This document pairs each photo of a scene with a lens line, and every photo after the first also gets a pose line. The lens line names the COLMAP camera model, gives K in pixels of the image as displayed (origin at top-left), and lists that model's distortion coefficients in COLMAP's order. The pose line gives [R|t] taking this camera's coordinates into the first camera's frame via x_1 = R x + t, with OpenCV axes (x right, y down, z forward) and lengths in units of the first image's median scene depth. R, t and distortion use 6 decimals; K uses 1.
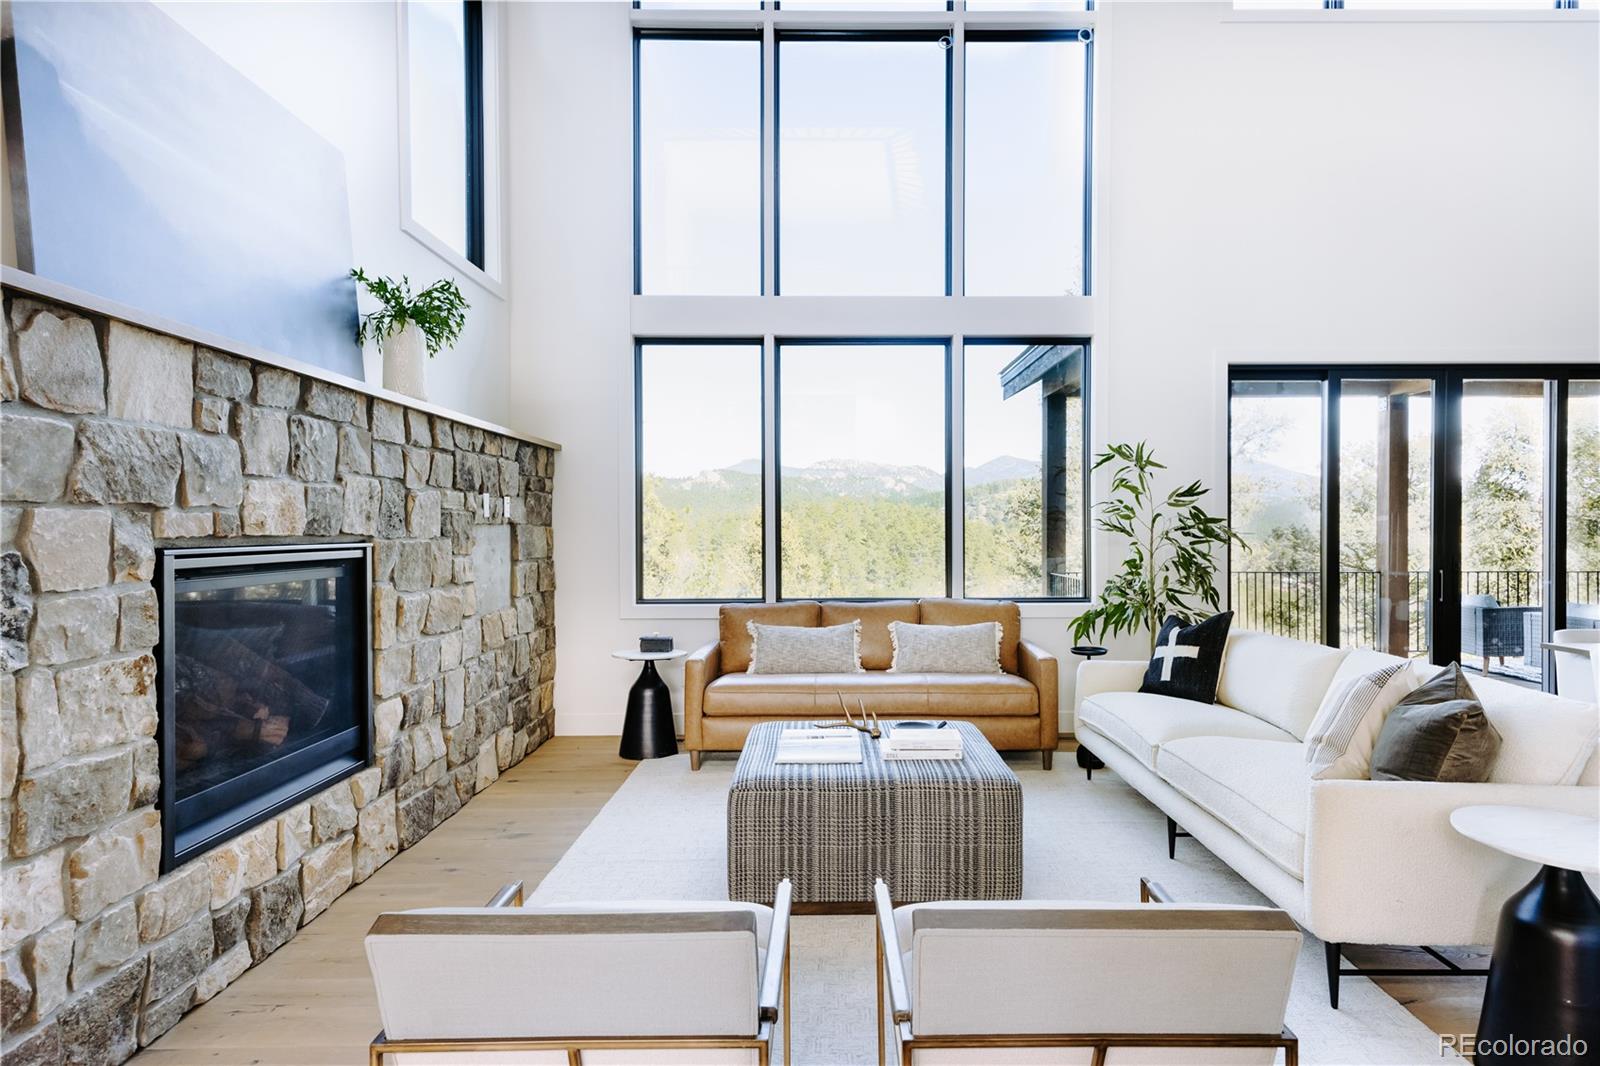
lens RADIAL K [[894.7, 0, 832.2], [0, 894.7, 536.0], [0, 0, 1]] dist [0.014143, -0.000264]
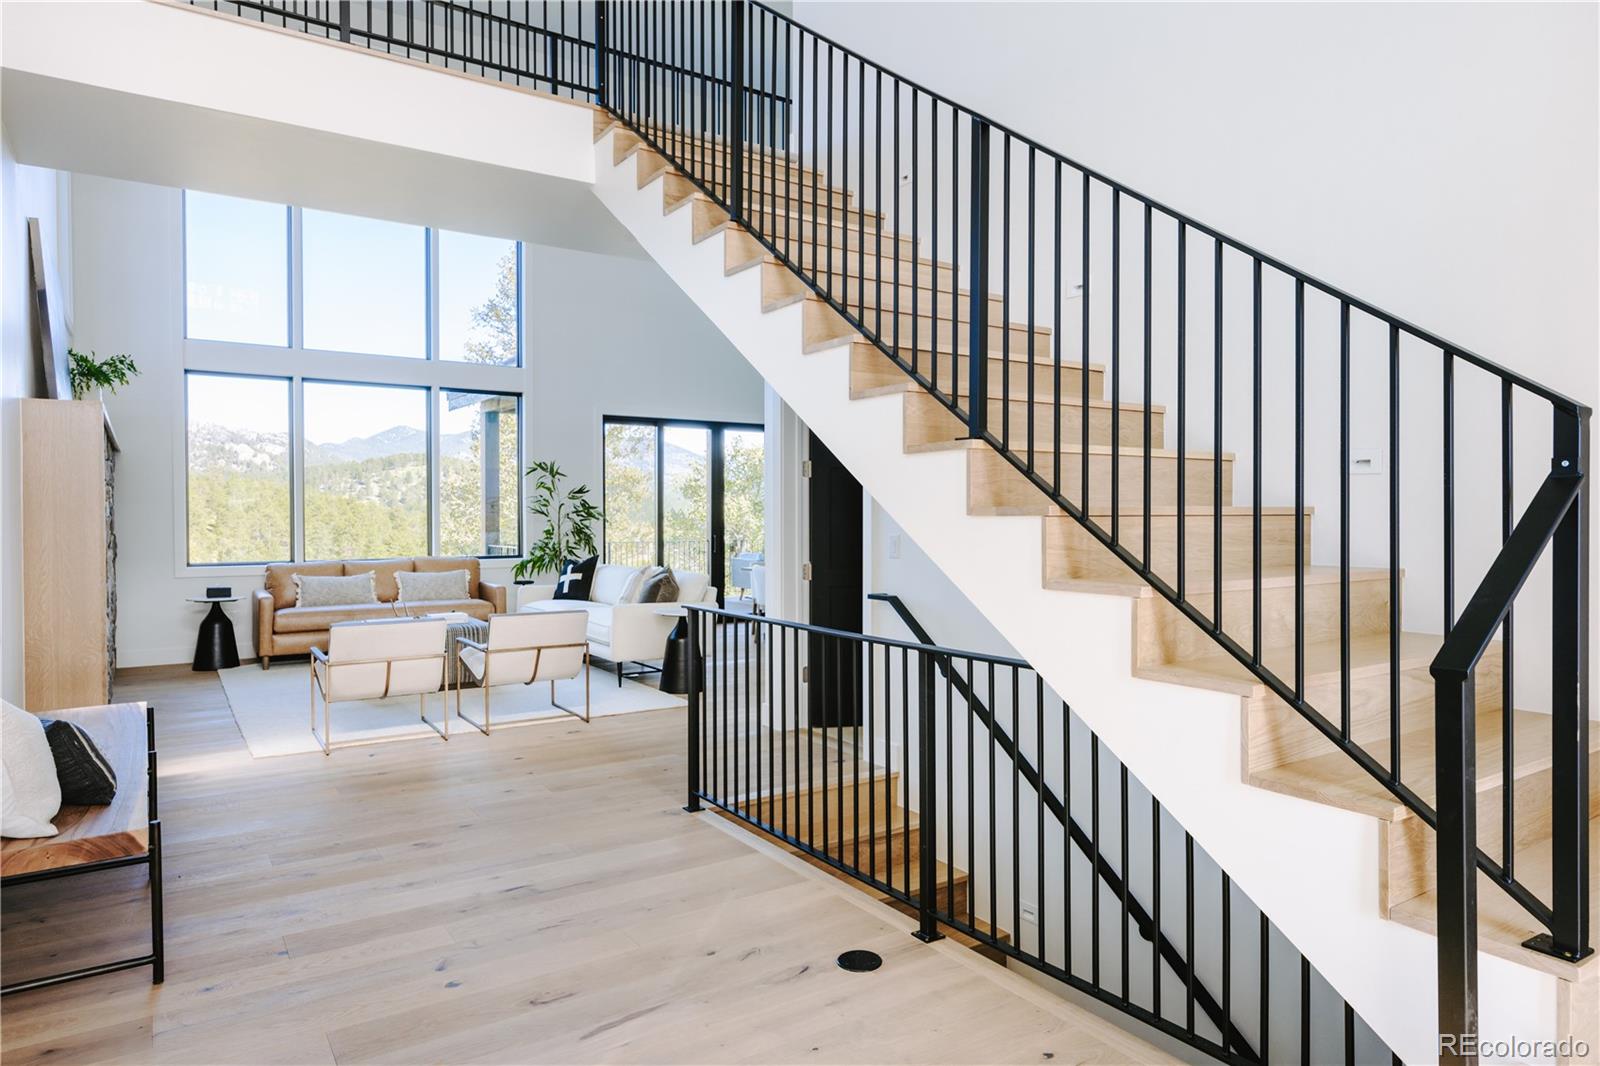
lens RADIAL K [[966.7, 0, 807.6], [0, 966.7, 527.7], [0, 0, 1]] dist [0.006581, 0.001242]
pose [[0.833991, -0.006421, 0.551740, -0.274290], [0.001798, 0.999959, 0.008919, 0.006183], [-0.551775, -0.006446, 0.833968, -0.824183]]
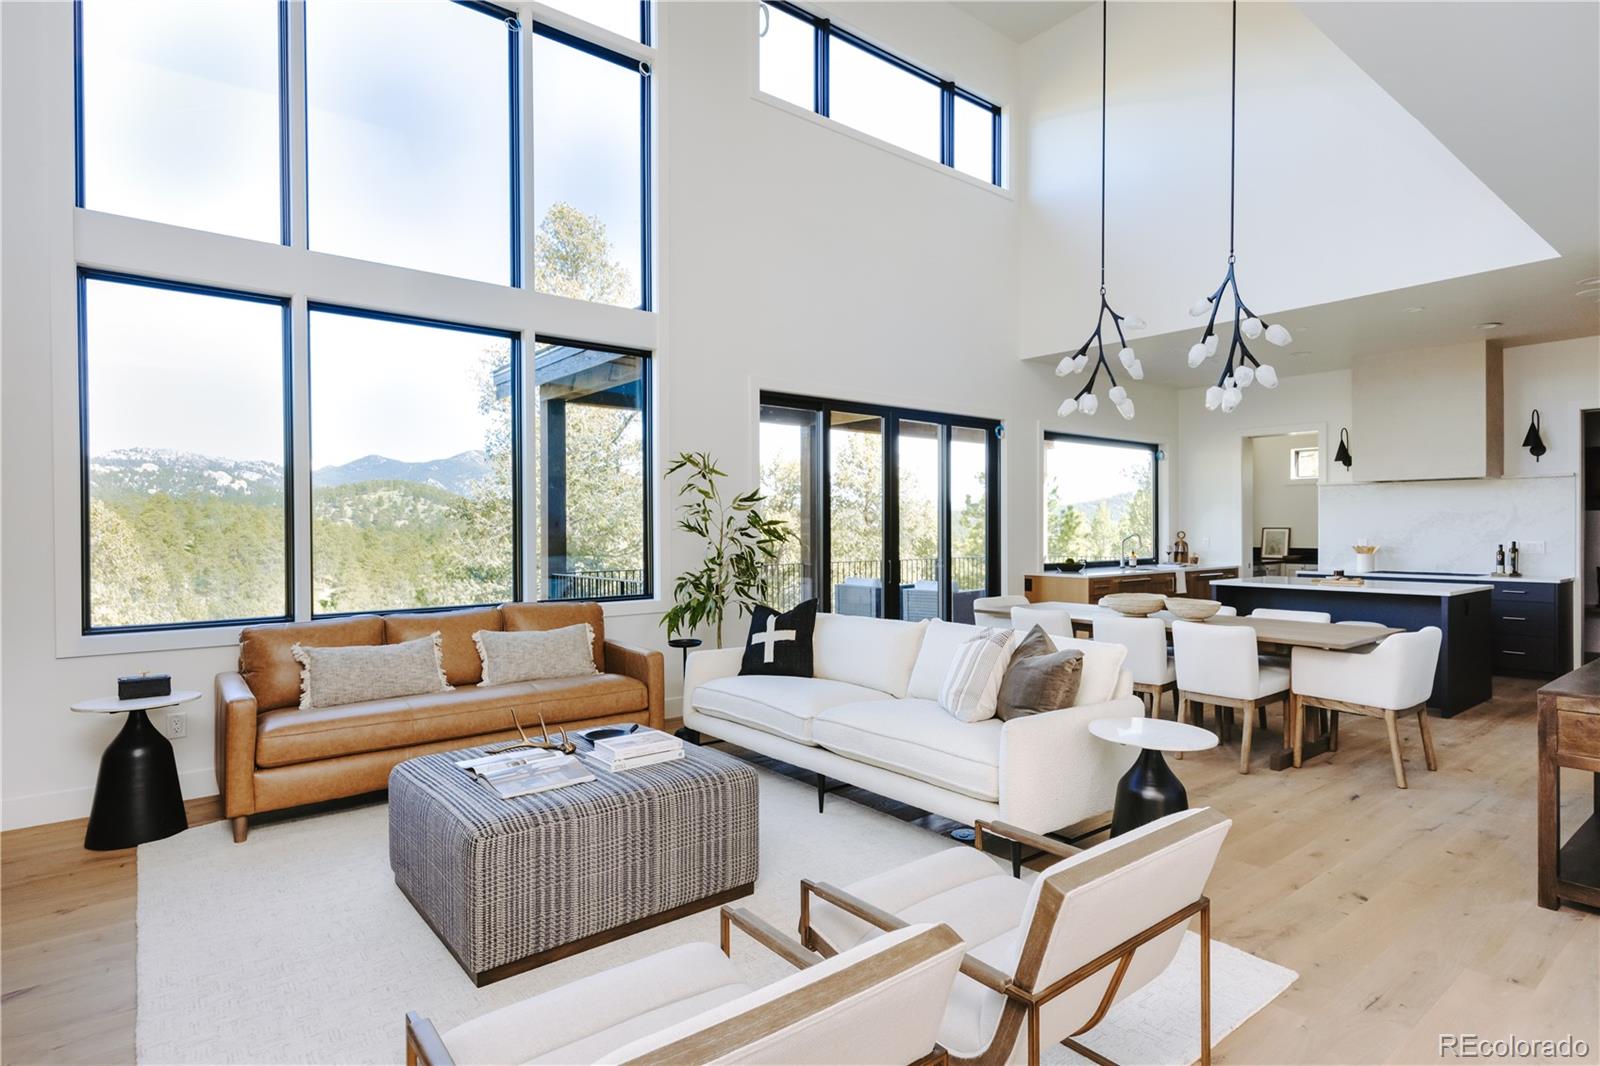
lens RADIAL K [[838.2, 0, 834.2], [0, 838.2, 533.8], [0, 0, 1]] dist [0.006248, 0.000253]
pose [[0.772975, -0.004806, 0.634419, -0.203302], [0.008040, 0.999965, -0.002221, 0.000395], [-0.634386, 0.006818, 0.772986, 0.101188]]
